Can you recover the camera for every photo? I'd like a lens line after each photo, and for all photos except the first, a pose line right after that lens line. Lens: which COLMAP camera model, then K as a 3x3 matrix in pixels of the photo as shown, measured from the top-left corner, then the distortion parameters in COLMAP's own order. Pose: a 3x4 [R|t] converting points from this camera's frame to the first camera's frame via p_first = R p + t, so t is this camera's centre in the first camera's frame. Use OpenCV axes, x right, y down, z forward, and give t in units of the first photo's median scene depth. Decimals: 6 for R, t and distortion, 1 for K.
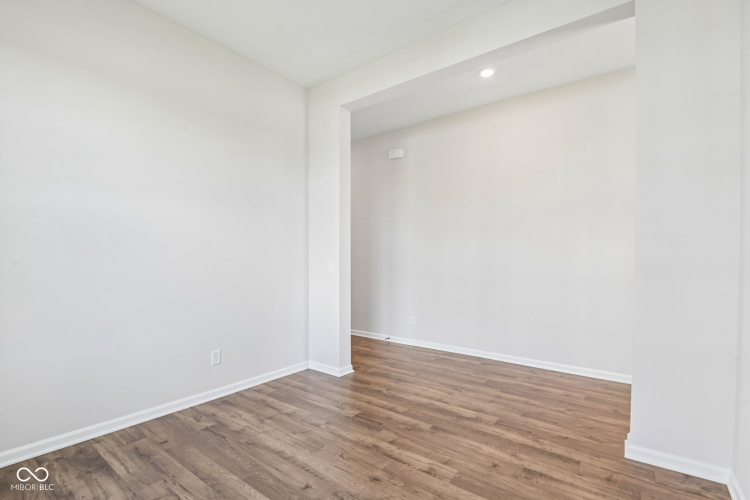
lens RADIAL K [[351.5, 0, 374.4], [0, 351.5, 253.1], [0, 0, 1]] dist [-0.005836, -0.000573]
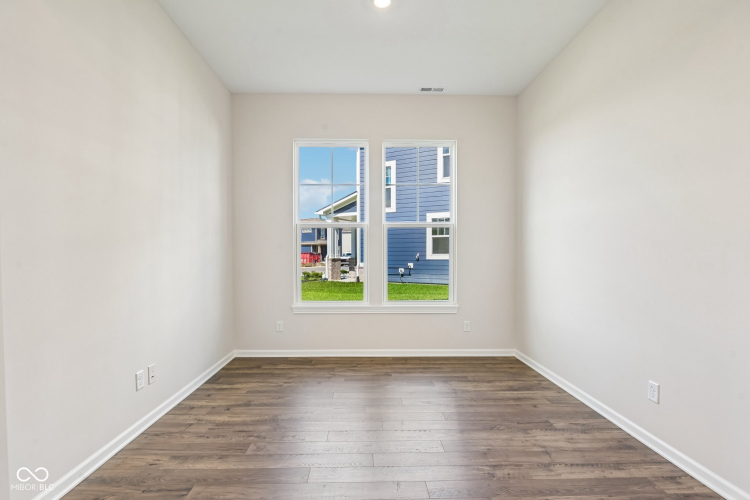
lens RADIAL K [[351.5, 0, 372.6], [0, 351.5, 251.9], [0, 0, 1]] dist [-0.005836, -0.000573]
pose [[-0.775083, -0.005173, -0.631838, 0.515746], [0.007178, 0.999830, -0.016991, 0.021949], [0.631818, -0.017705, -0.774914, 1.373102]]
